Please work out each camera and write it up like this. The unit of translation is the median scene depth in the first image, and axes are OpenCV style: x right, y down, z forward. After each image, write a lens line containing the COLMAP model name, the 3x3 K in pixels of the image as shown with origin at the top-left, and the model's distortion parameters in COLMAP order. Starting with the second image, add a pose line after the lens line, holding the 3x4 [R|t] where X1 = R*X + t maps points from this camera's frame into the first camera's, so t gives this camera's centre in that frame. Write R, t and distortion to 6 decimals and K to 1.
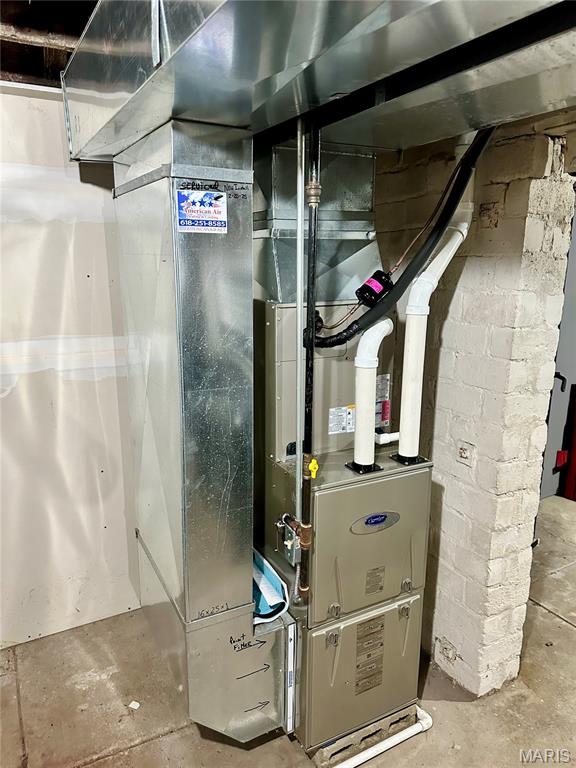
lens RADIAL K [[540.4, 0, 288.0], [0, 540.4, 384.0], [0, 0, 1]] dist [0.079055, -0.116249]
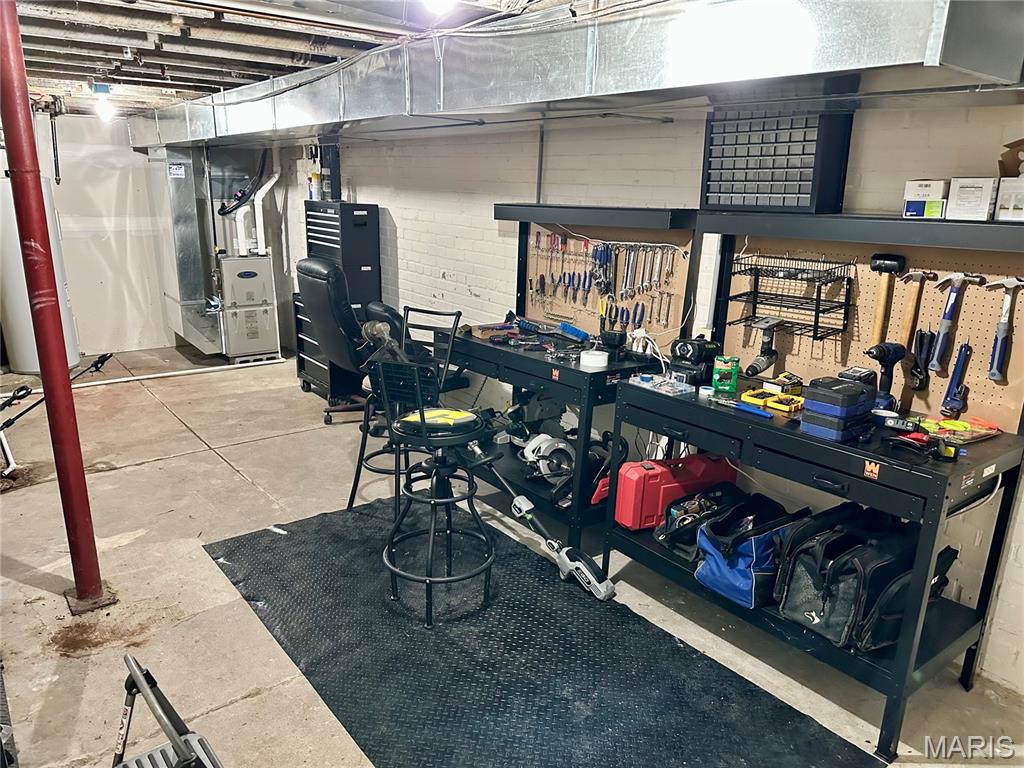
lens RADIAL K [[720.6, 0, 513.9], [0, 720.6, 395.0], [0, 0, 1]] dist [0.079055, -0.116249]
pose [[0.988785, -0.028099, 0.146682, 0.786101], [0.020605, 0.998416, 0.052359, 0.577341], [-0.147921, -0.048749, 0.987797, -2.510277]]
